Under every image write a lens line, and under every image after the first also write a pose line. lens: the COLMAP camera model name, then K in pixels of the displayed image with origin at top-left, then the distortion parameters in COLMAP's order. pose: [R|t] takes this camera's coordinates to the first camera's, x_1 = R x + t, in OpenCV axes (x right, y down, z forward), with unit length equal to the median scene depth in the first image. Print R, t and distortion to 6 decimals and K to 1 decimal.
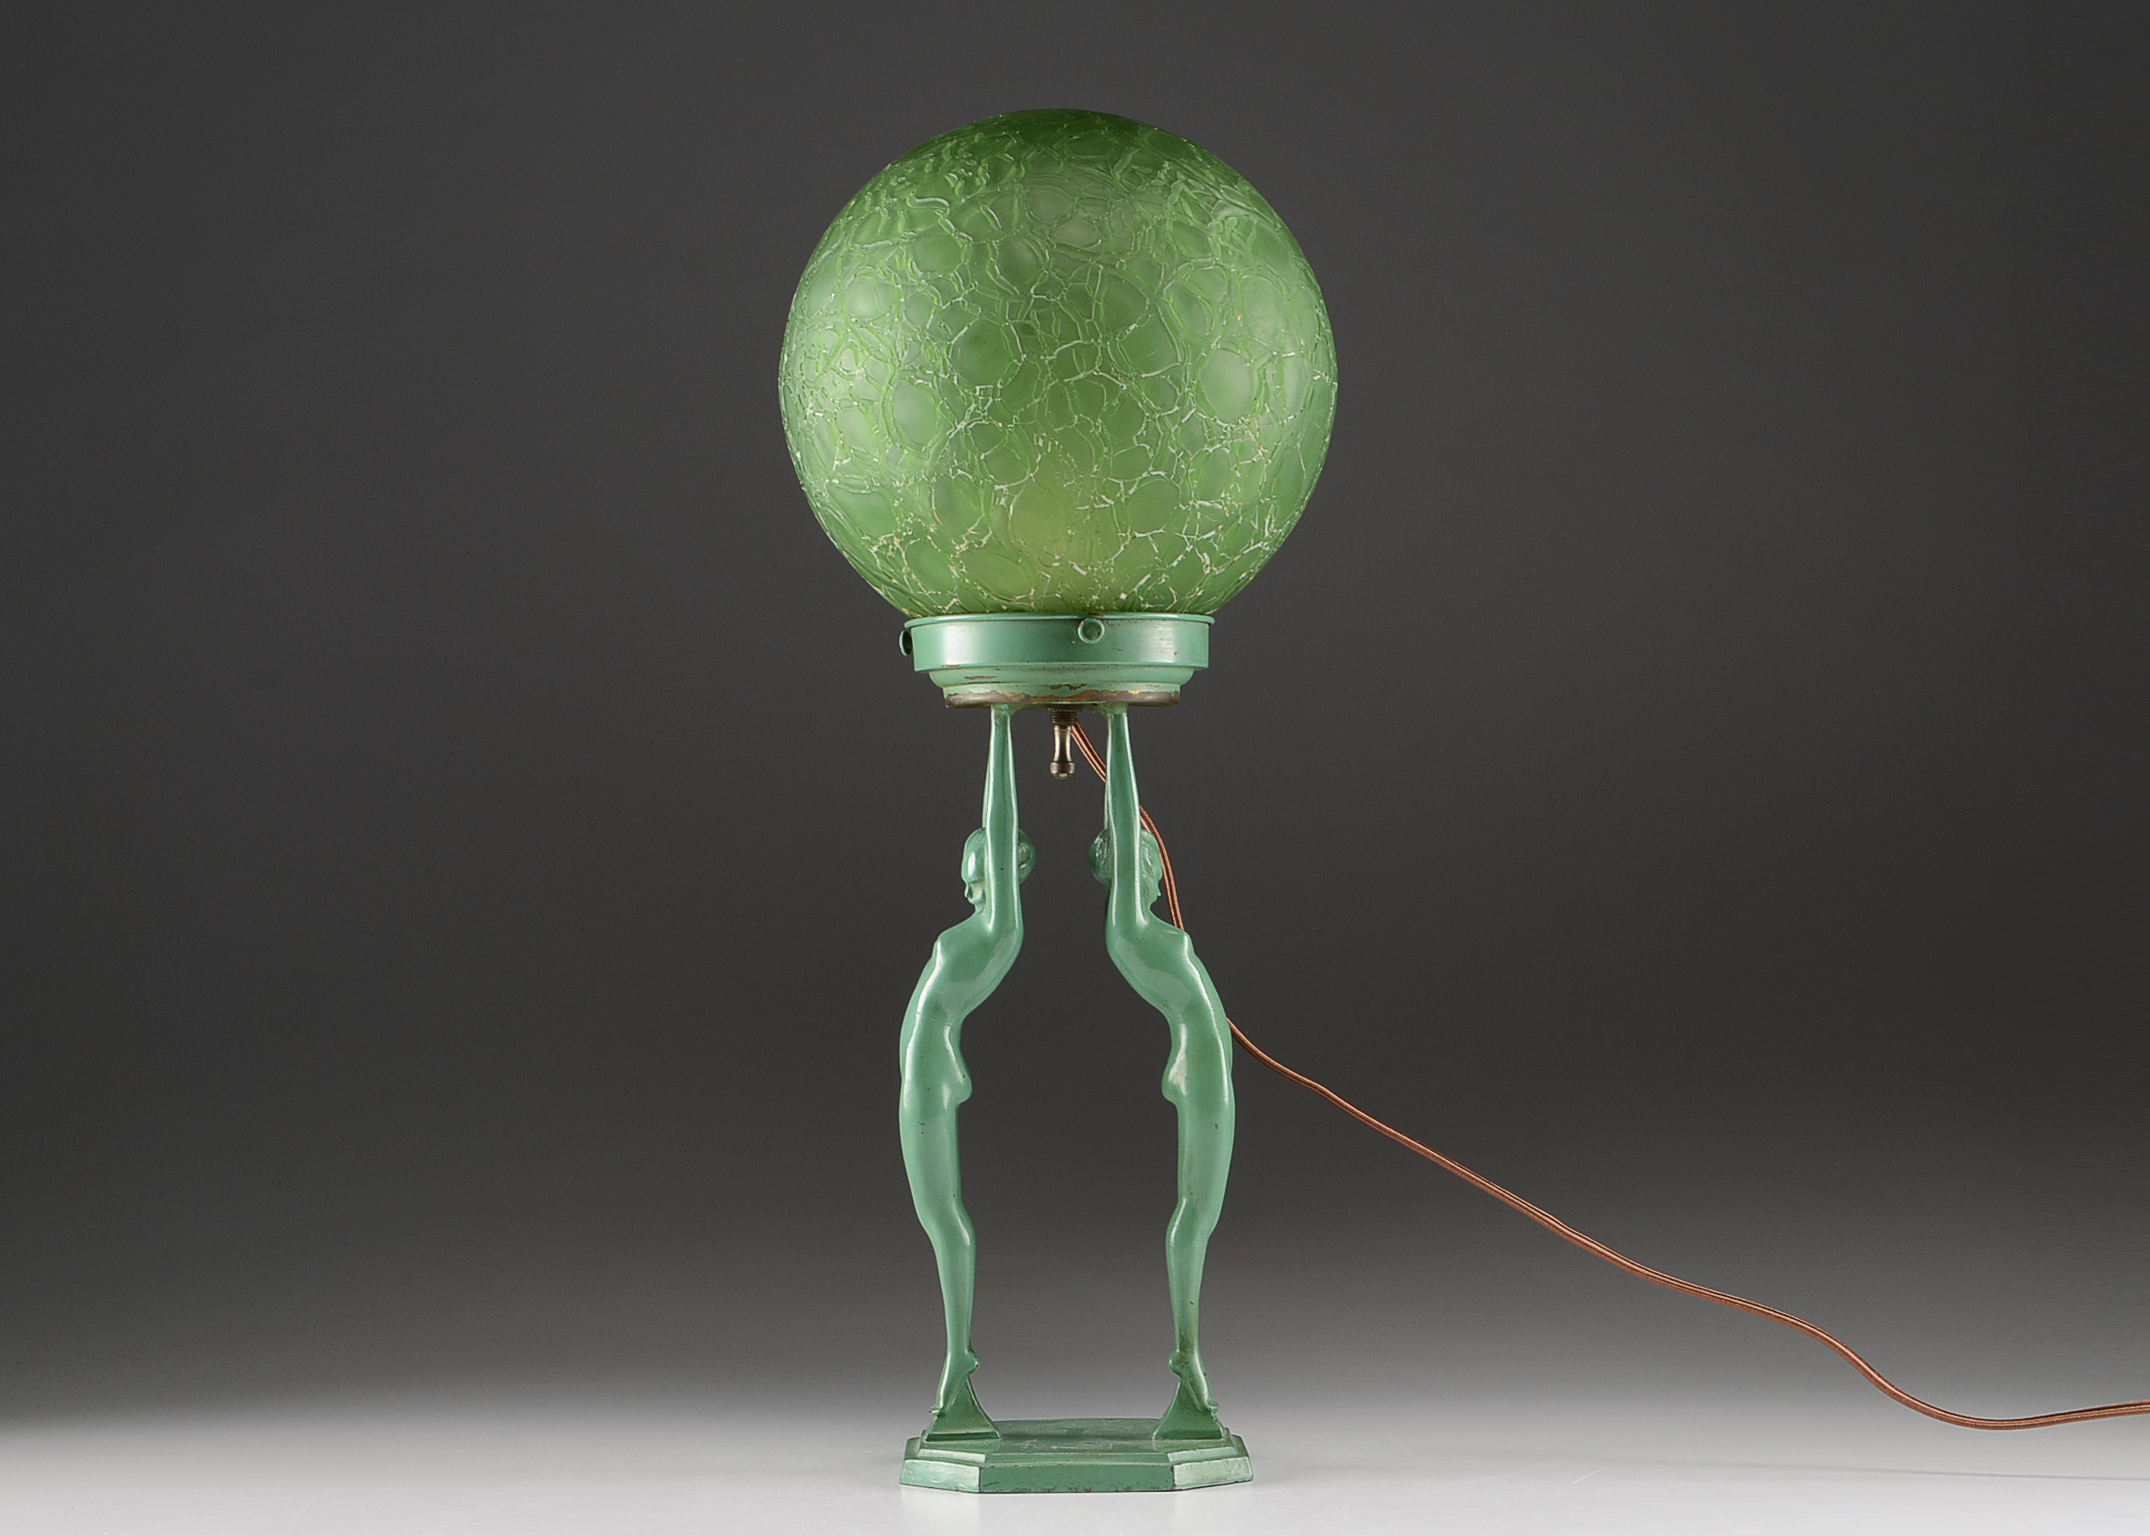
lens RADIAL K [[4263.6, 0, 1075.0], [0, 4263.6, 768.0], [0, 0, 1]] dist [0.017129, 0.097055]
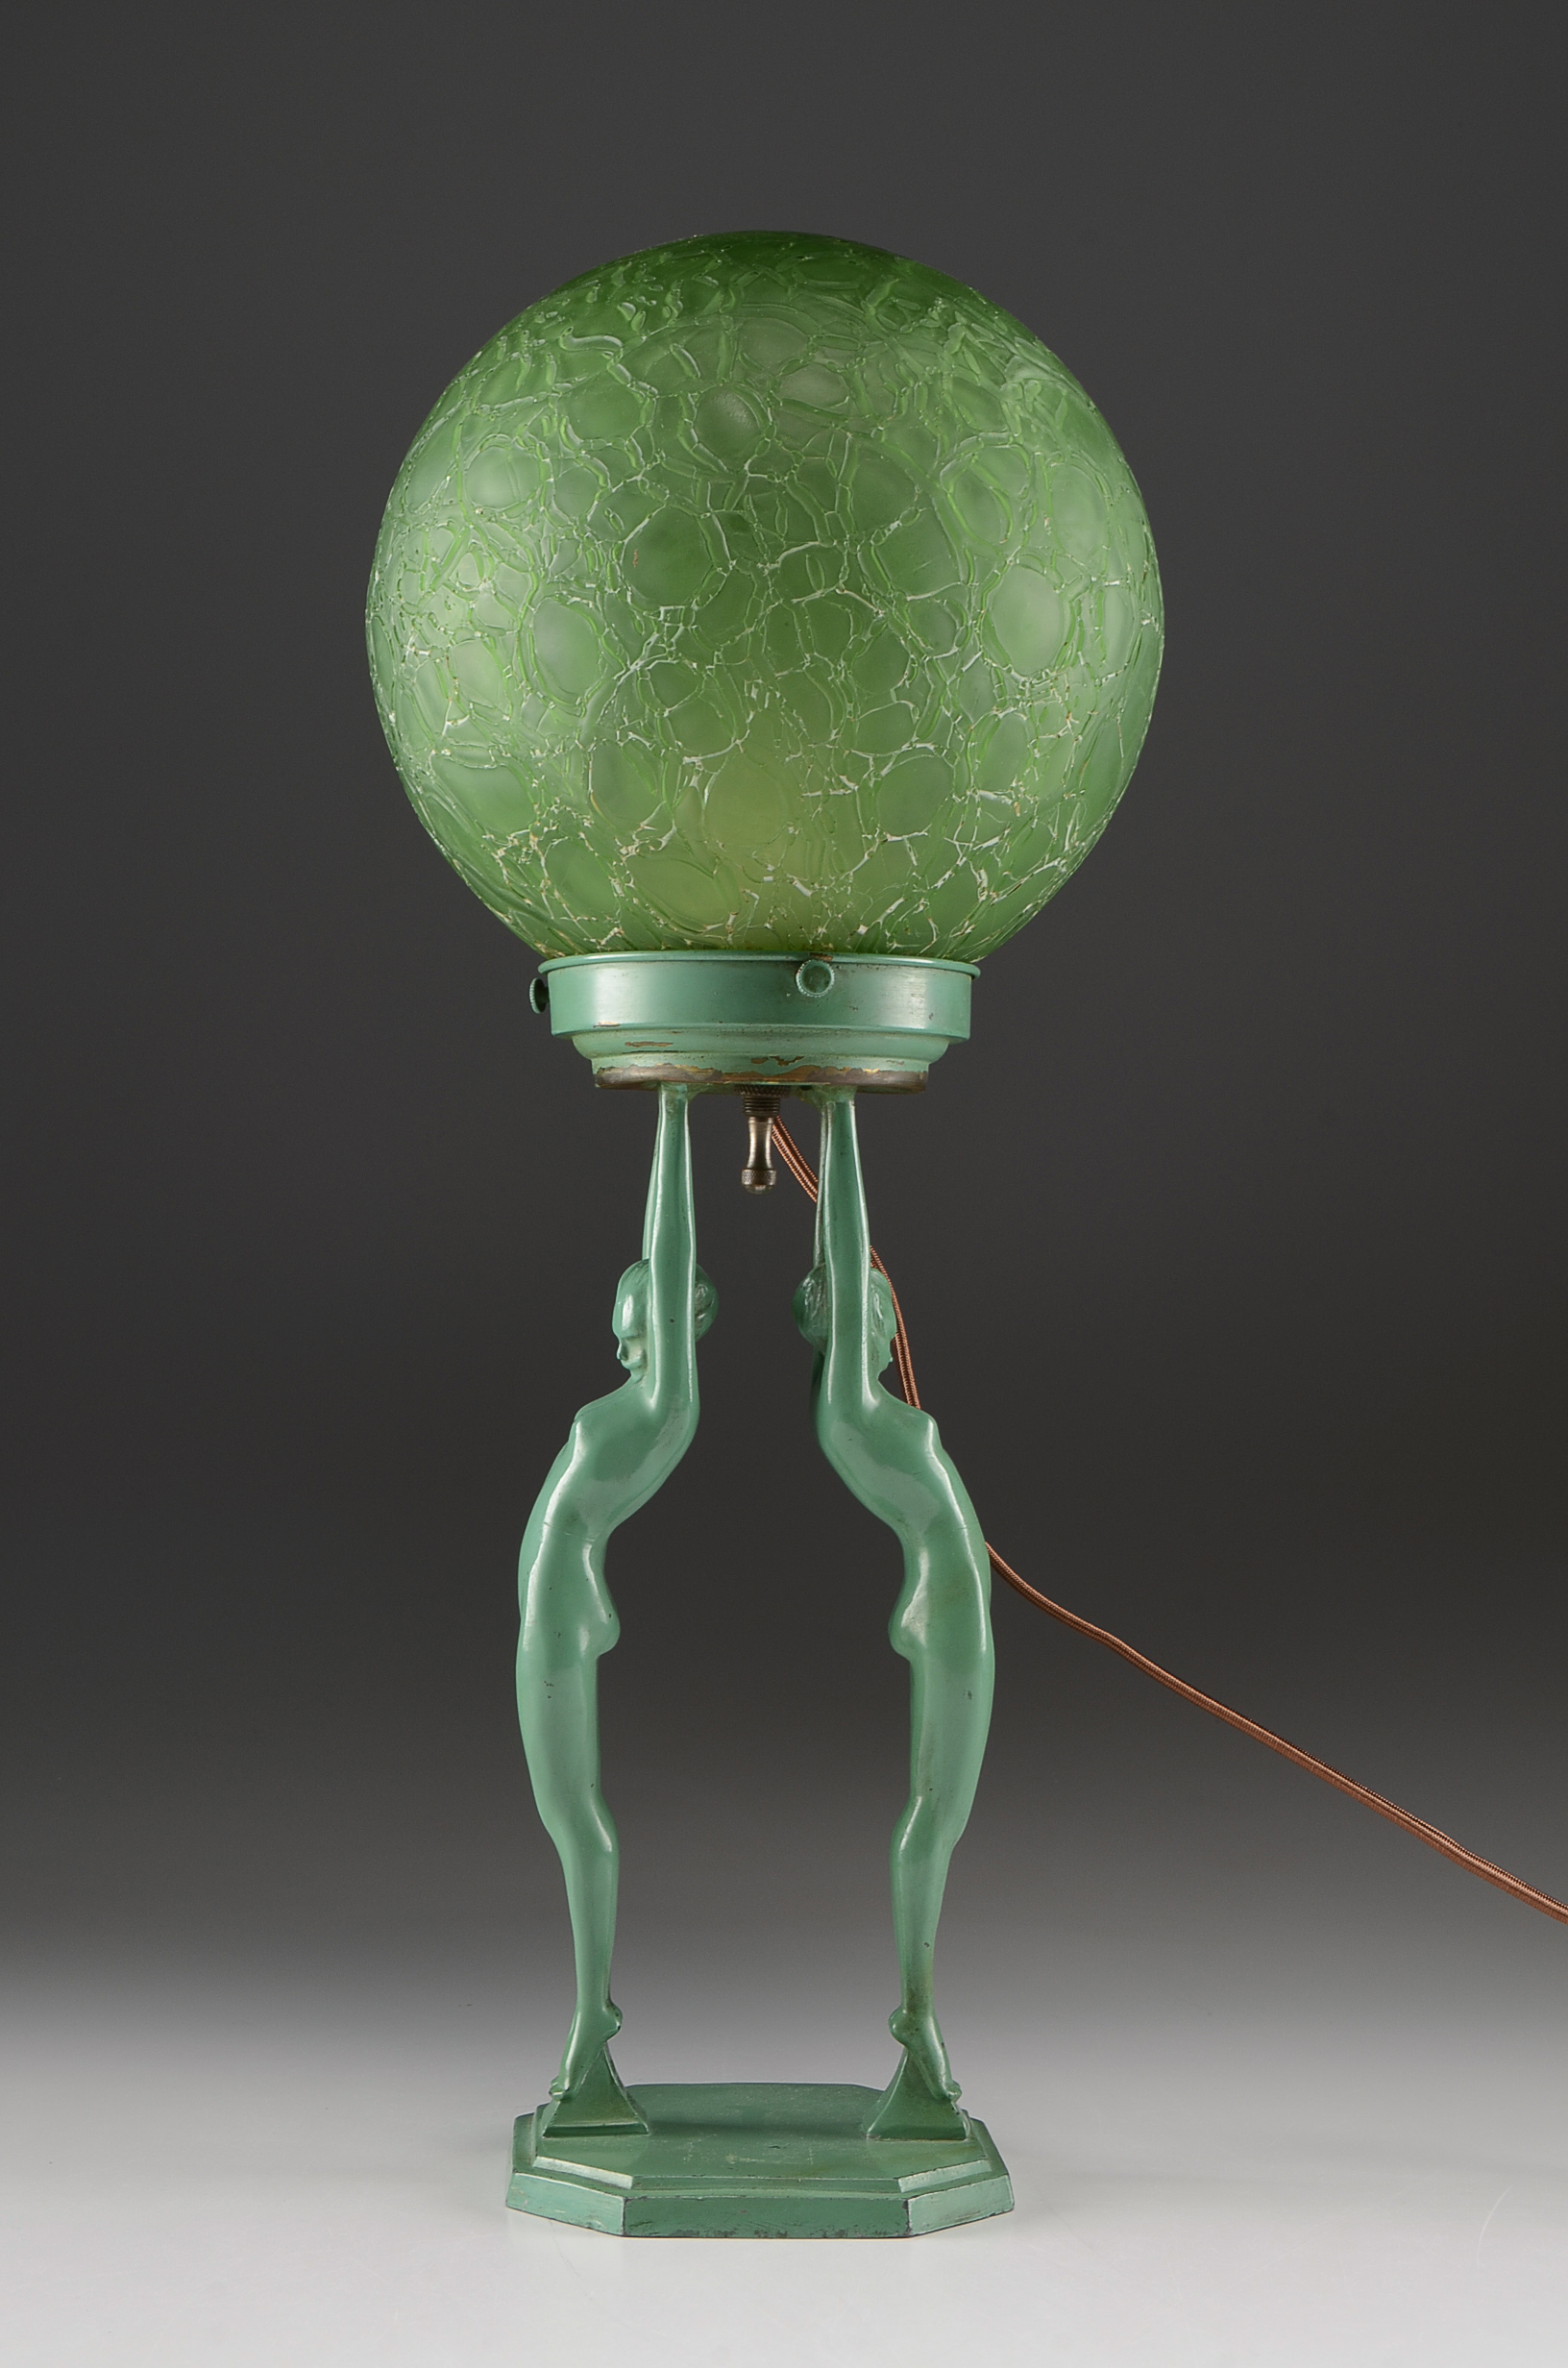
lens RADIAL K [[3982.0, 0, 784.0], [0, 3982.0, 1184.0], [0, 0, 1]] dist [0.015887, -0.097065]
pose [[0.999126, 0.022515, 0.035220, -0.022608], [-0.022628, 0.999740, 0.002803, -0.000866], [-0.035148, -0.003598, 0.999376, 0.355026]]
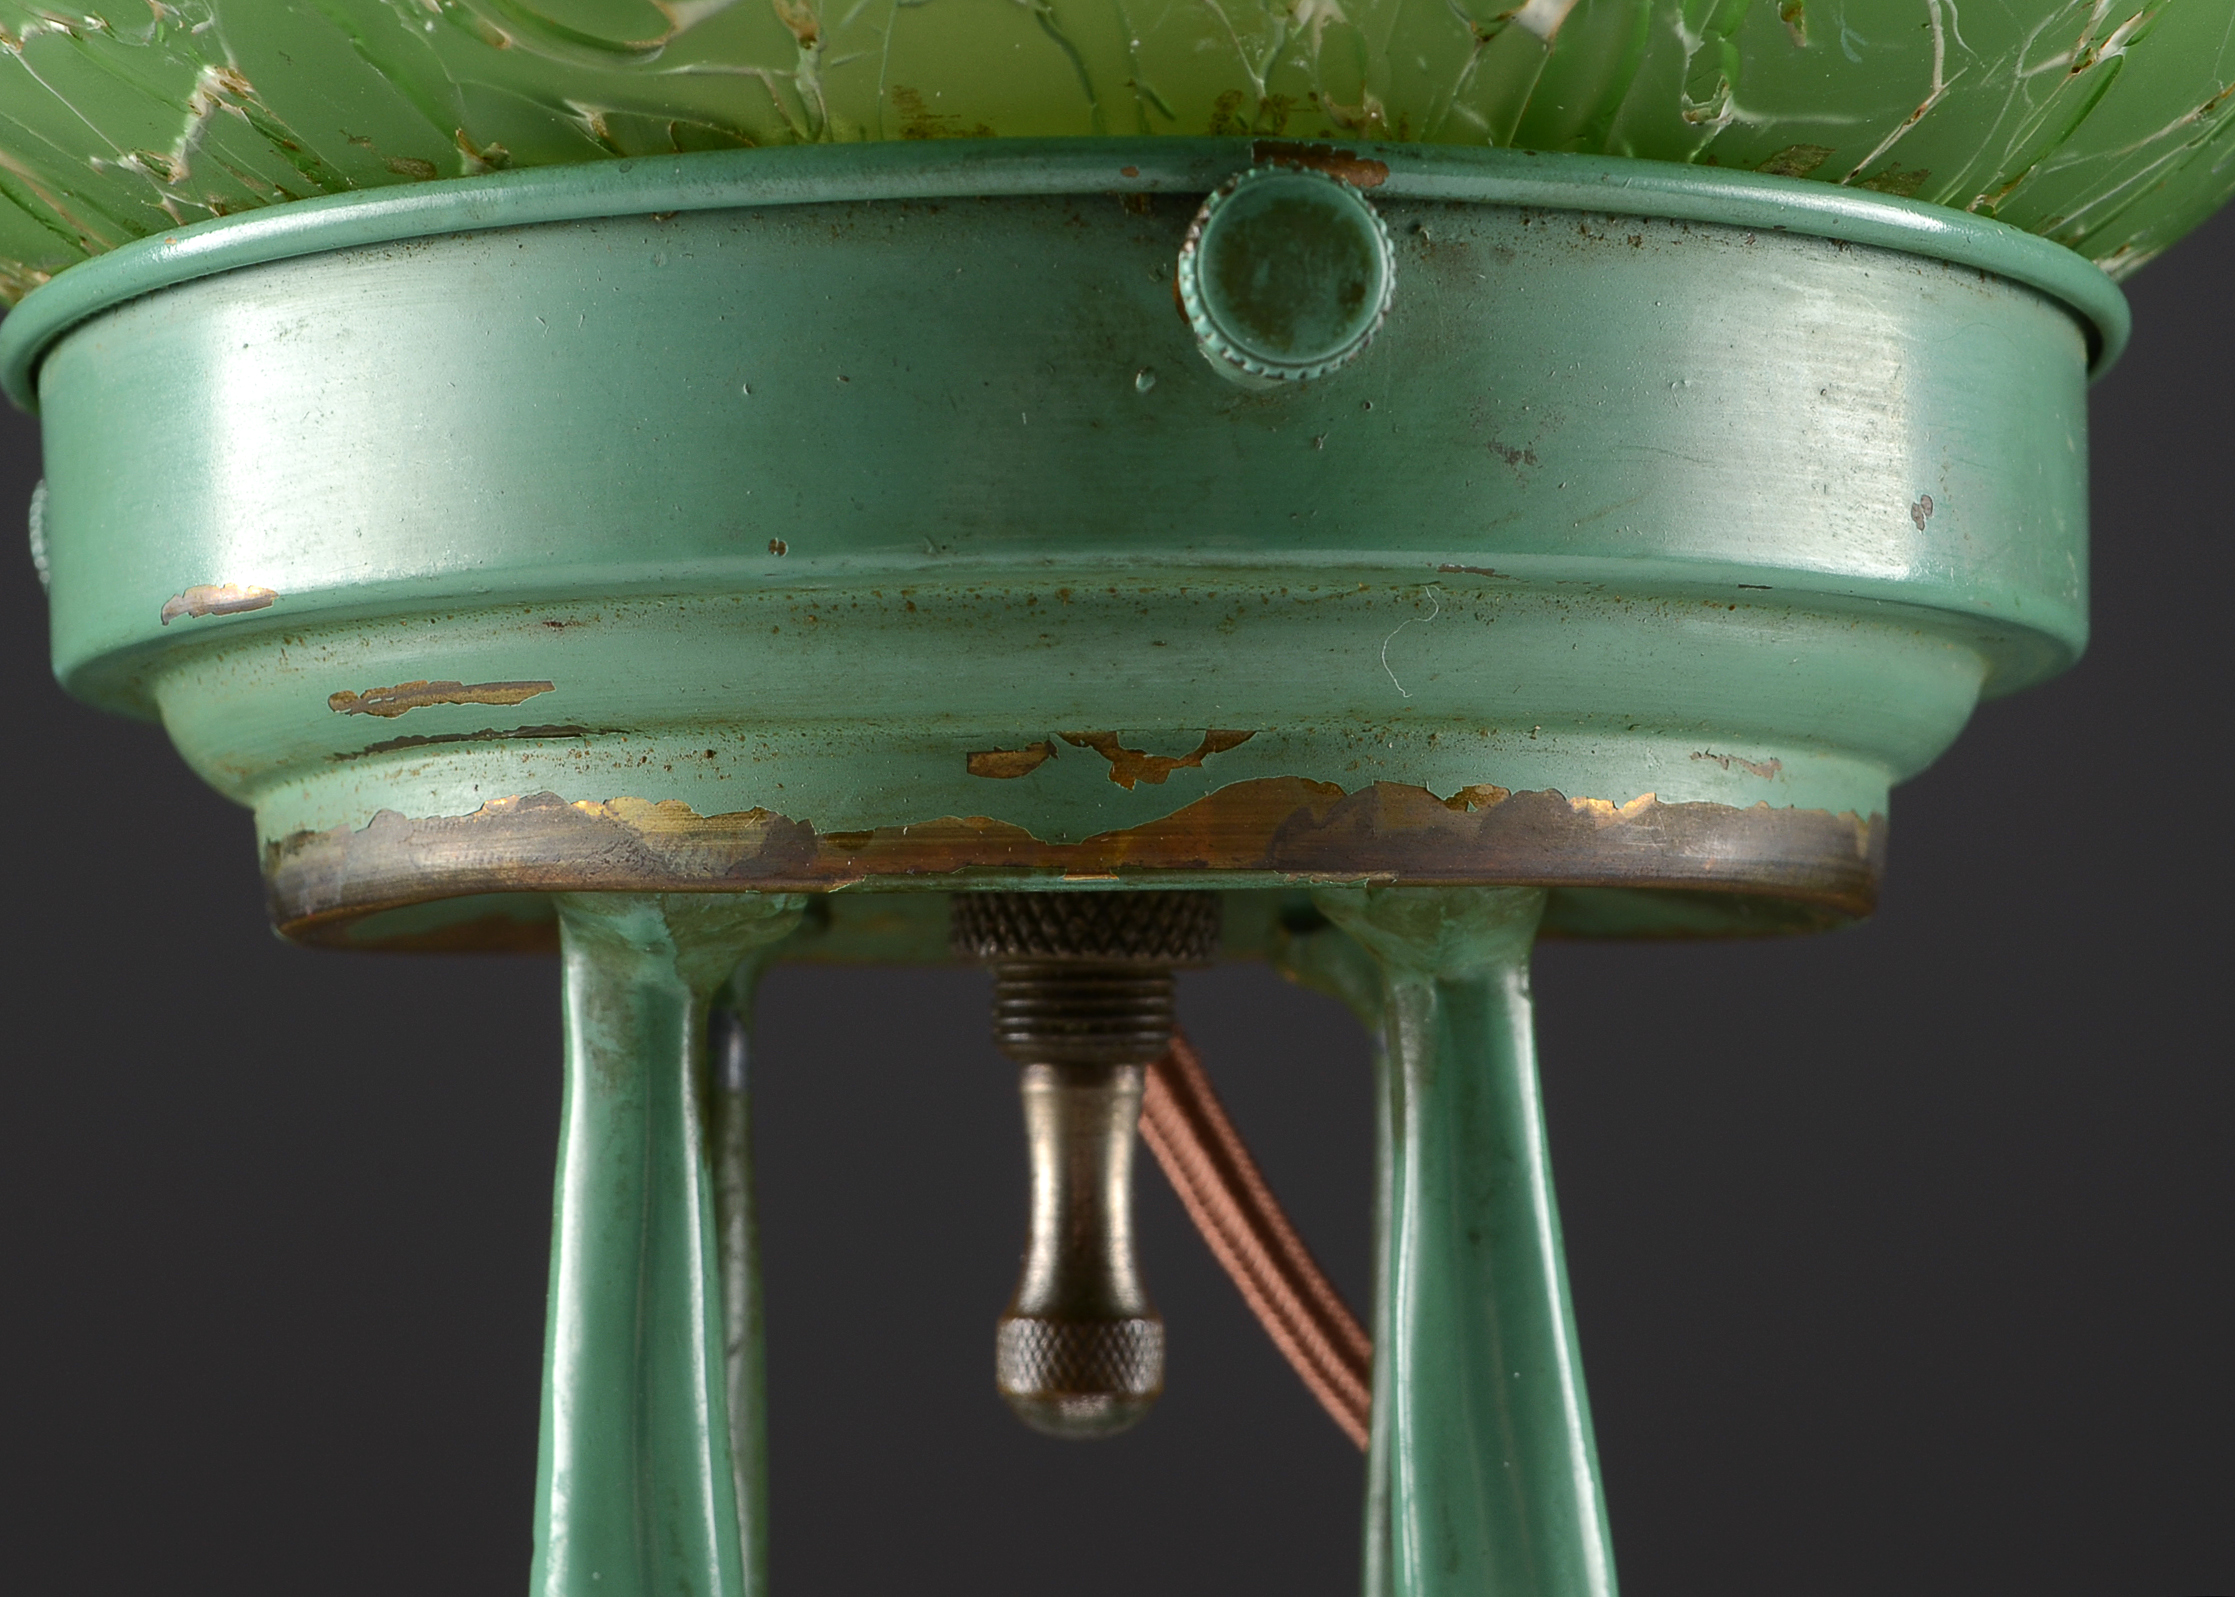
lens RADIAL K [[6767.4, 0, 1117.5], [0, 6767.4, 798.5], [0, 0, 1]] dist [0.038938, 0.430761]
pose [[0.999935, -0.004091, -0.010677, 0.000903], [0.003539, 0.998679, -0.051261, -0.007372], [0.010873, 0.051220, 0.998628, 0.794284]]
